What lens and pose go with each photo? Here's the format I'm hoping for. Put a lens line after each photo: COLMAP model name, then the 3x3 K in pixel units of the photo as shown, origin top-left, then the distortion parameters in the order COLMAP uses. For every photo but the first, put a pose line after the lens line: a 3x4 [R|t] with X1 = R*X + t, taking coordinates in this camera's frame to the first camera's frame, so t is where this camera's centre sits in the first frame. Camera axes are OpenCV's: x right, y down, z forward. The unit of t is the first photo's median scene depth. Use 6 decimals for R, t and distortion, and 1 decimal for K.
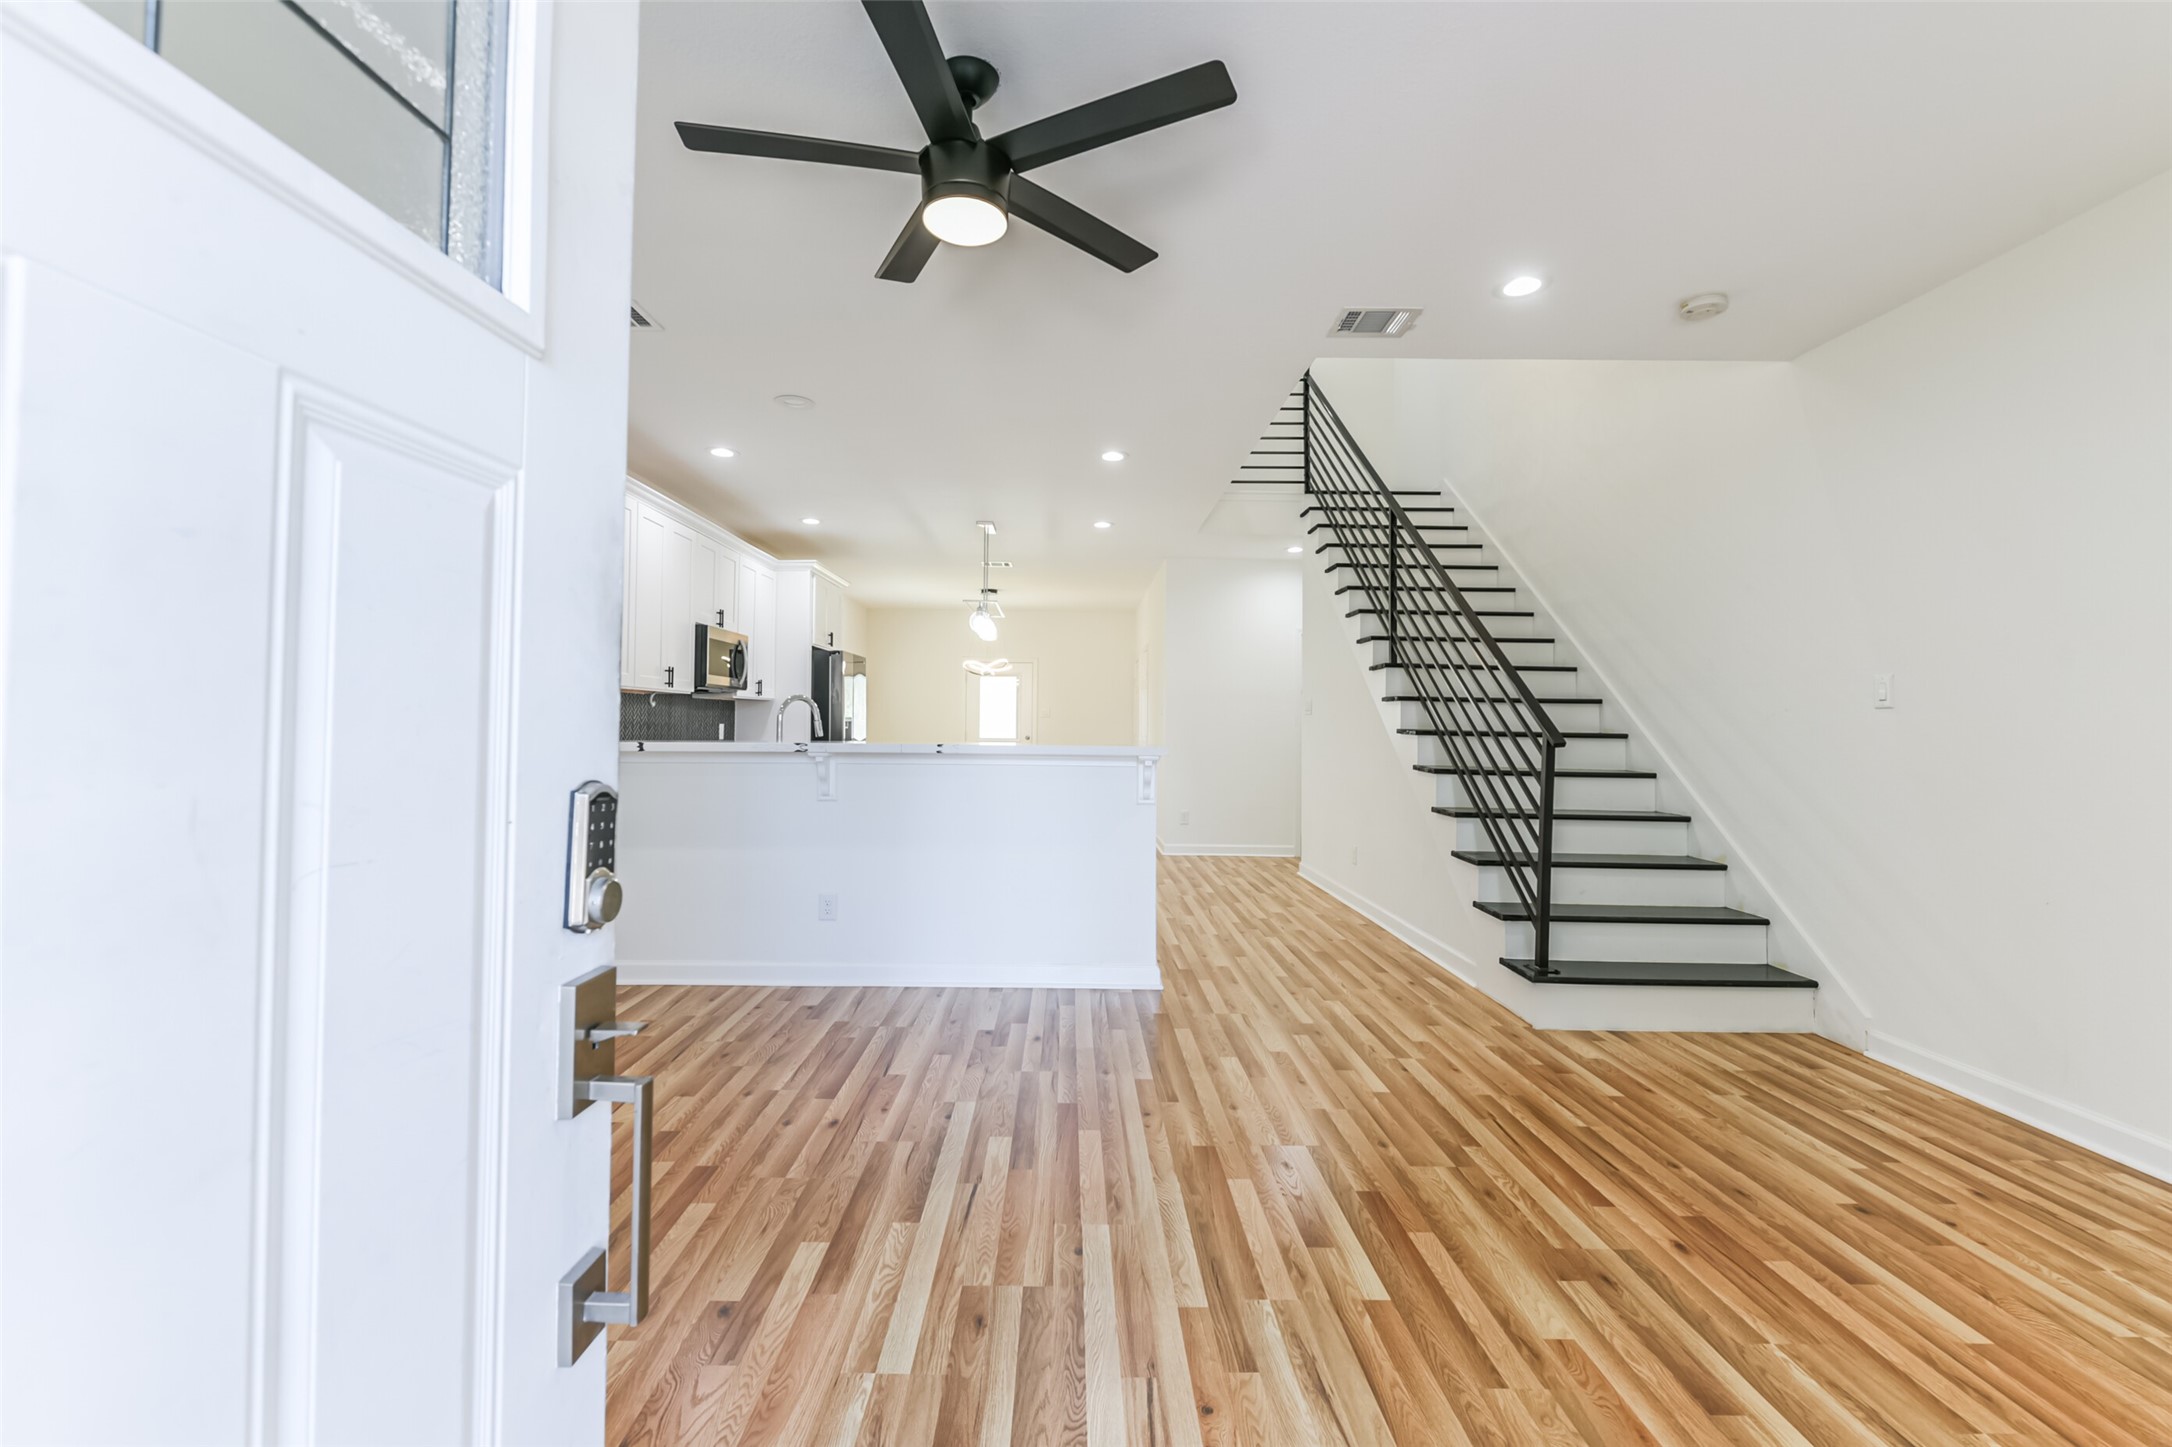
lens RADIAL K [[928.5, 0, 1070.9], [0, 928.5, 699.7], [0, 0, 1]] dist [-0.002928, -0.000967]
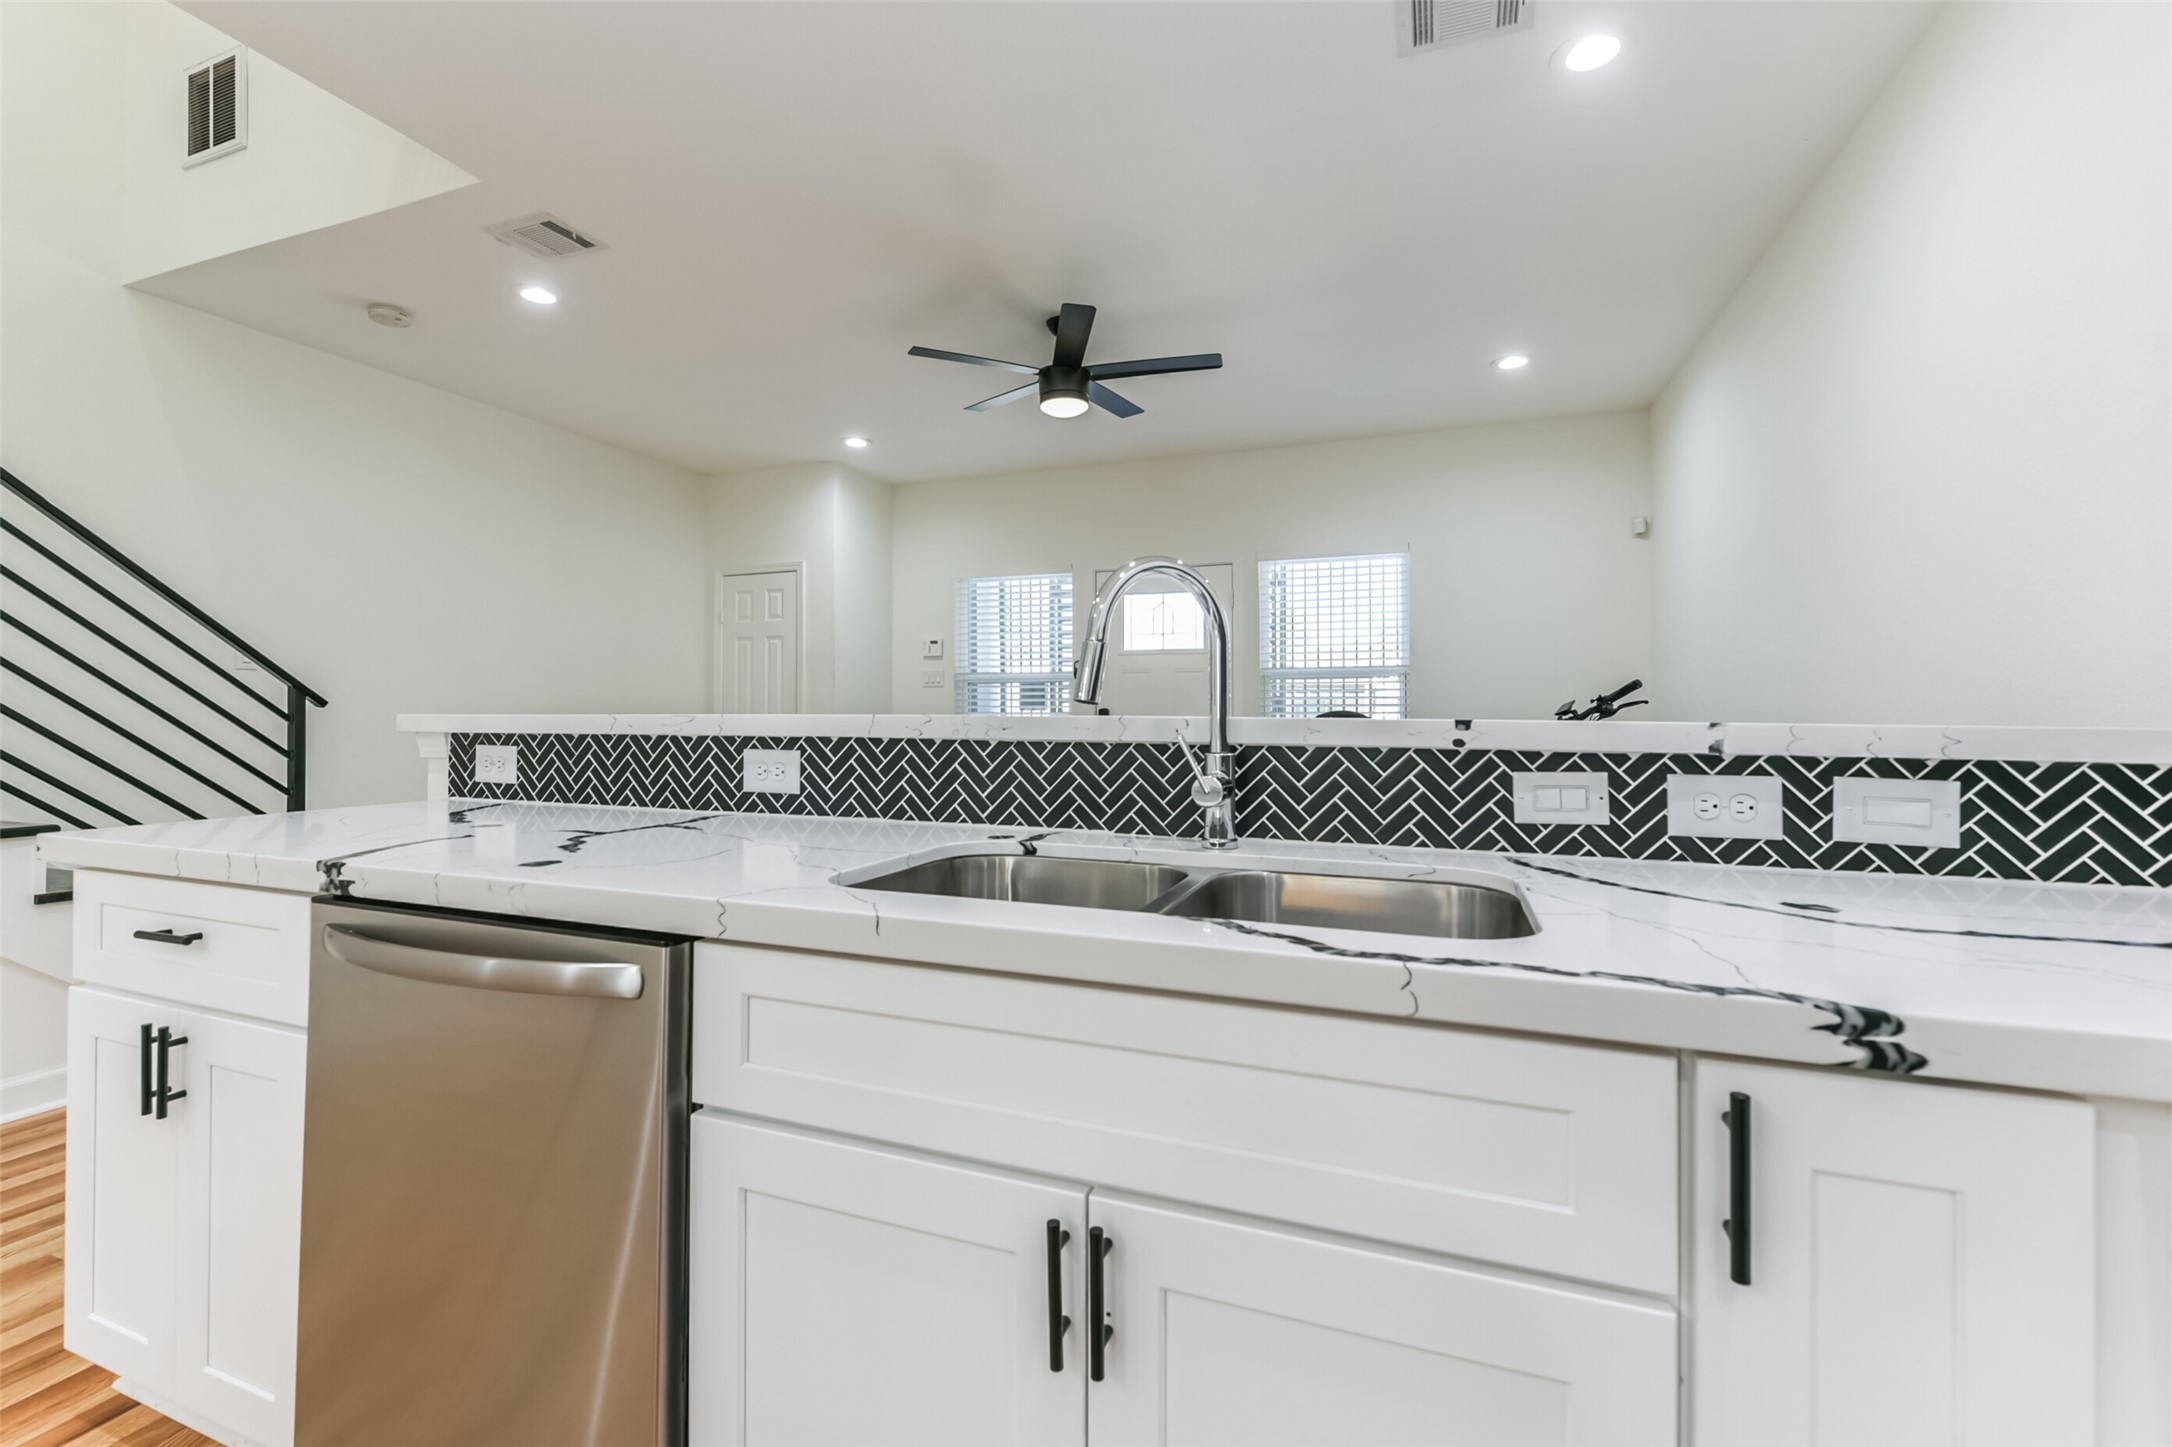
lens RADIAL K [[928.5, 0, 1070.9], [0, 928.5, 699.7], [0, 0, 1]] dist [-0.002928, -0.000967]
pose [[-0.934311, -0.006741, 0.356395, -0.573664], [-0.020748, 0.999155, -0.035493, 0.076937], [-0.355855, -0.040556, -0.933661, 1.986664]]
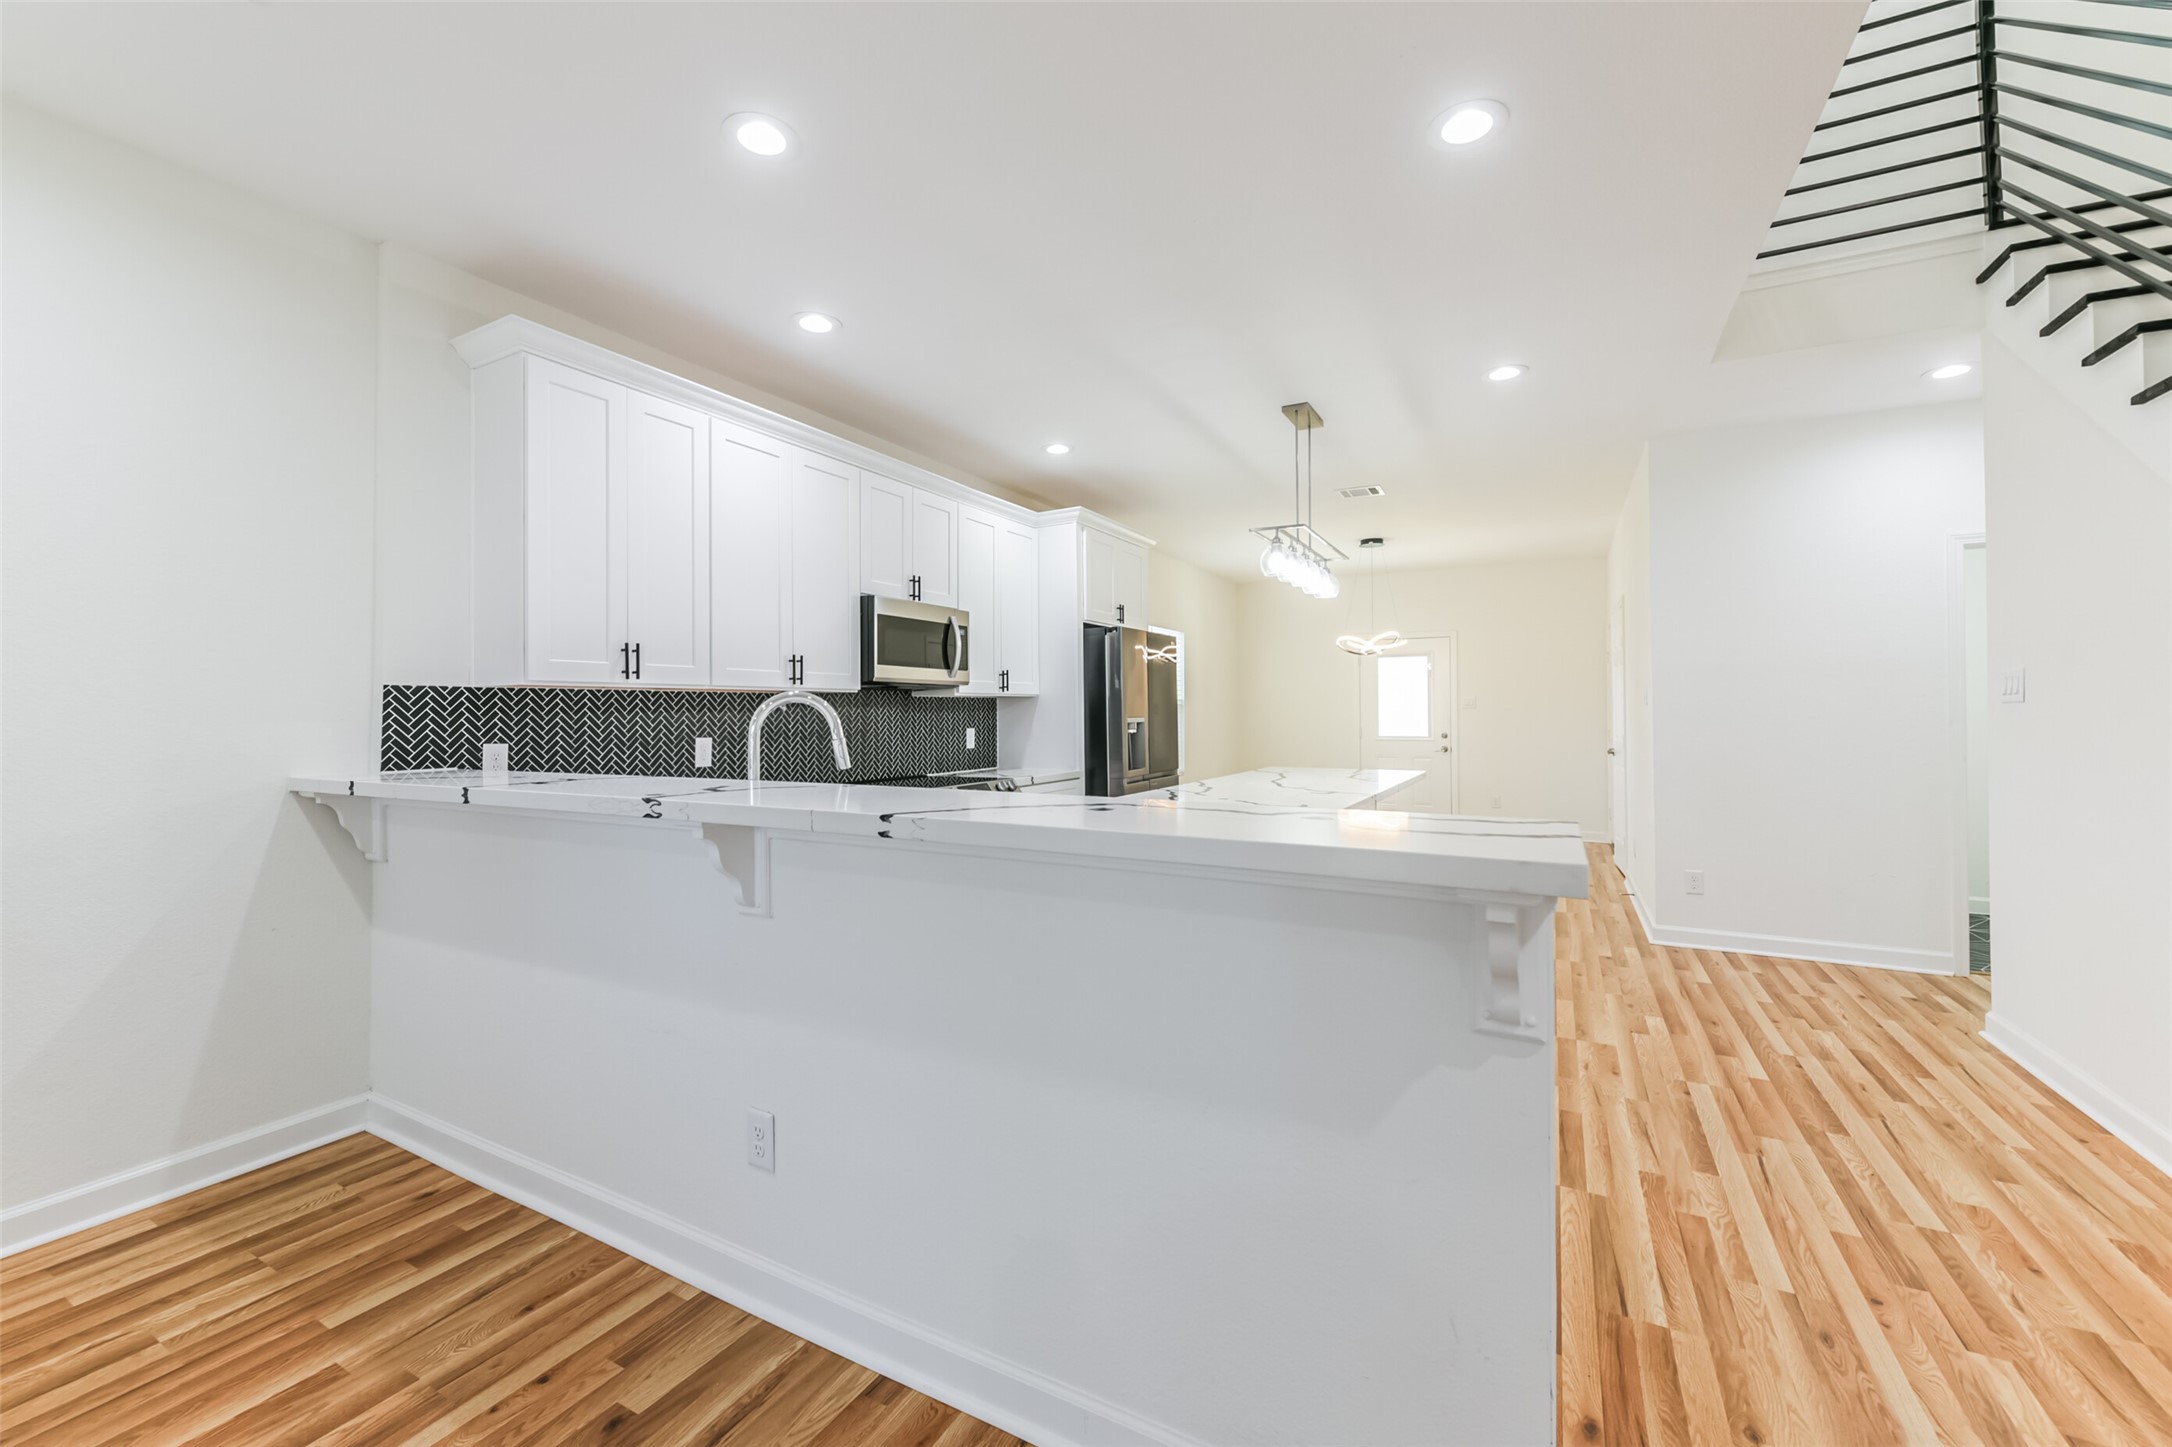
lens RADIAL K [[870.9, 0, 1075.2], [0, 870.9, 700.0], [0, 0, 1]] dist [-0.003524, -0.000676]
pose [[0.876219, -0.019734, -0.481509, 0.137728], [0.025426, 0.999663, 0.005298, 0.001435], [0.481242, -0.016885, 0.876425, 0.996826]]
